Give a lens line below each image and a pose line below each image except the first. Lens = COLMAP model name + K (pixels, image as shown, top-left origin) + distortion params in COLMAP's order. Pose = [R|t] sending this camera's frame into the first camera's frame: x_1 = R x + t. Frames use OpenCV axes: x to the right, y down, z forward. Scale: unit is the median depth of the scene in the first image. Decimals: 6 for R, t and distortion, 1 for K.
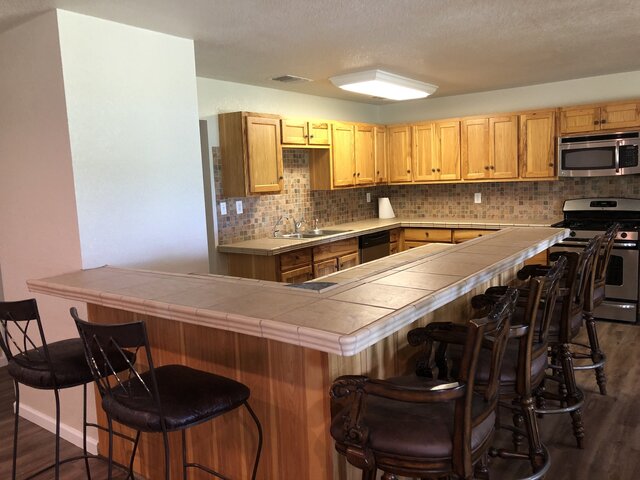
lens RADIAL K [[525.4, 0, 315.9], [0, 525.4, 236.0], [0, 0, 1]] dist [0.003170, 0.018664]
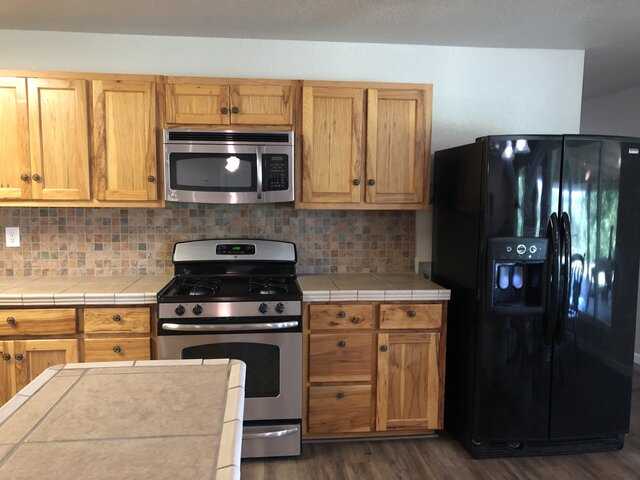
lens RADIAL K [[525.4, 0, 315.1], [0, 525.4, 237.7], [0, 0, 1]] dist [0.003170, 0.018664]
pose [[0.727178, -0.011225, 0.686357, 0.191562], [0.038262, 0.998975, -0.024200, -0.053869], [-0.685382, 0.043859, 0.726862, 0.480113]]
